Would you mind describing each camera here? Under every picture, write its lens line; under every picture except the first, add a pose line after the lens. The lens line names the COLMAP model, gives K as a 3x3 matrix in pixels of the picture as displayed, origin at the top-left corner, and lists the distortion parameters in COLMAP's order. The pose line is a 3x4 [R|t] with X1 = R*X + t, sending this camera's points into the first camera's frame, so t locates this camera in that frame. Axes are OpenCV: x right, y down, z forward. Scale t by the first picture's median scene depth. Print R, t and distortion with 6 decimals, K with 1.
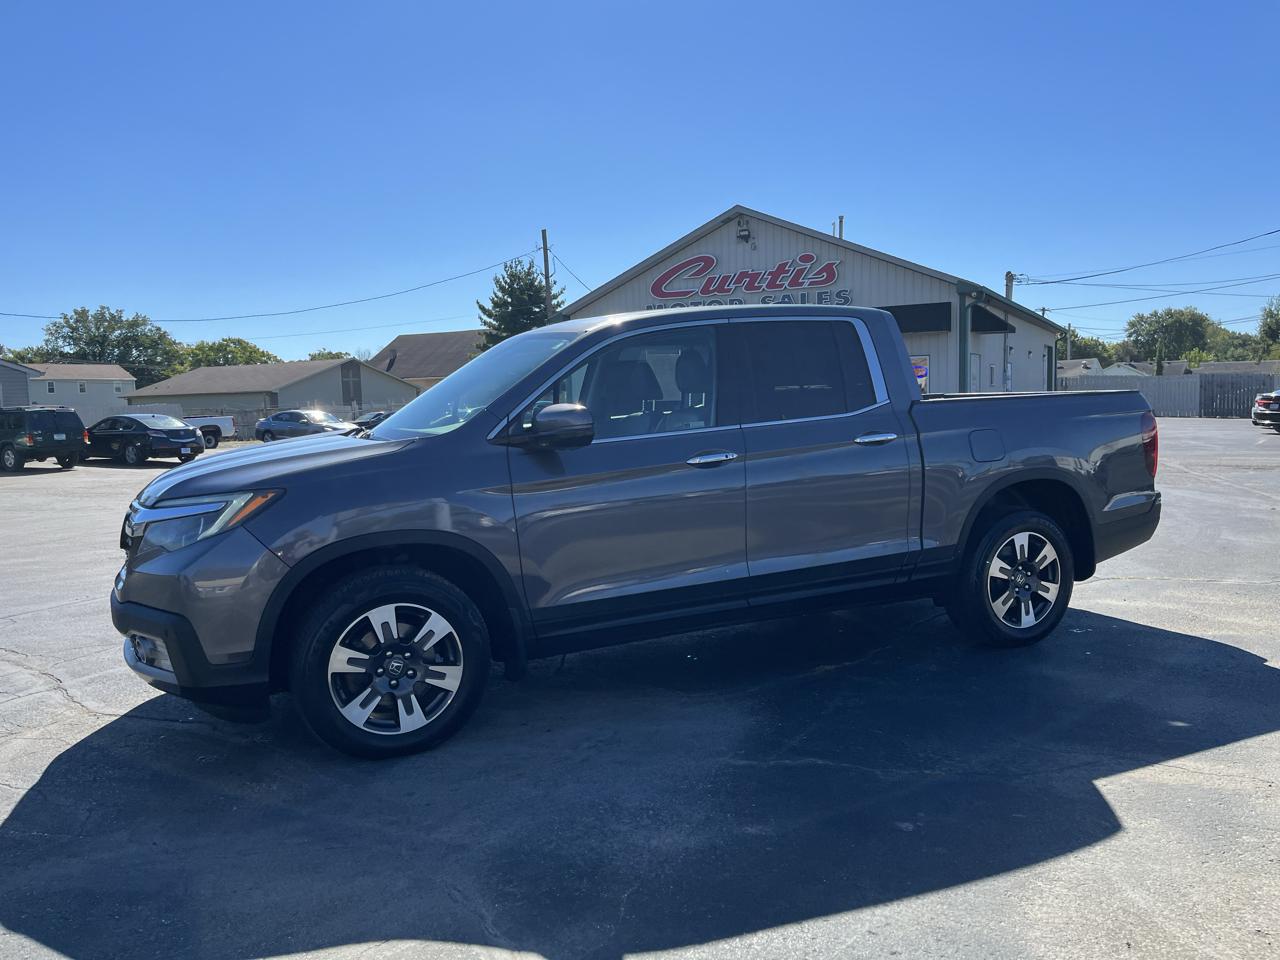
lens RADIAL K [[864.8, 0, 642.1], [0, 864.8, 477.9], [0, 0, 1]] dist [0.038845, -0.028955]
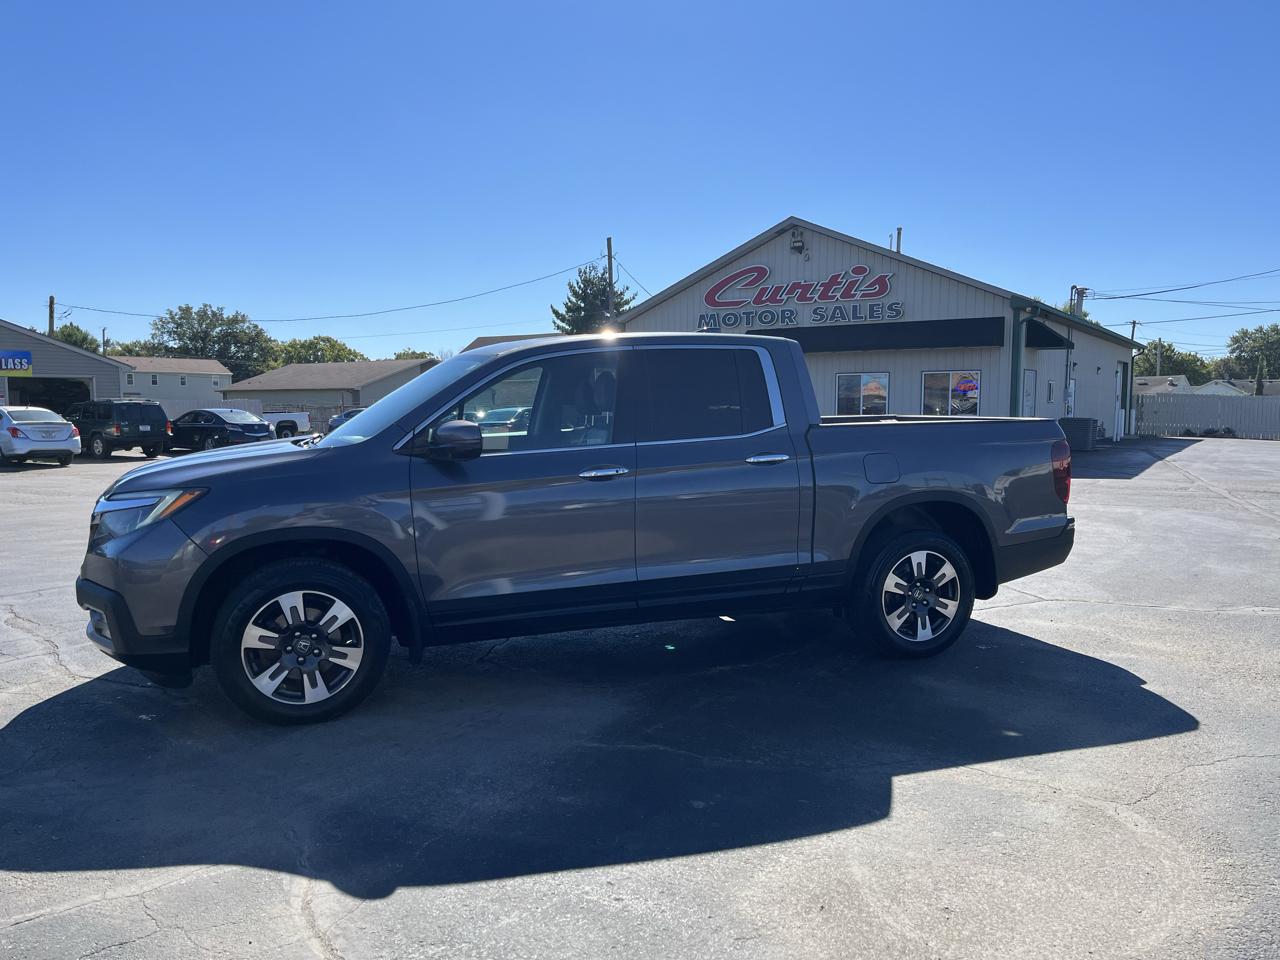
lens RADIAL K [[864.8, 0, 647.8], [0, 864.8, 479.1], [0, 0, 1]] dist [0.038845, -0.028955]
pose [[0.996117, 0.032866, -0.081679, 0.188004], [-0.033187, 0.999446, -0.002572, -0.010947], [0.081549, 0.005273, 0.996655, -0.080984]]
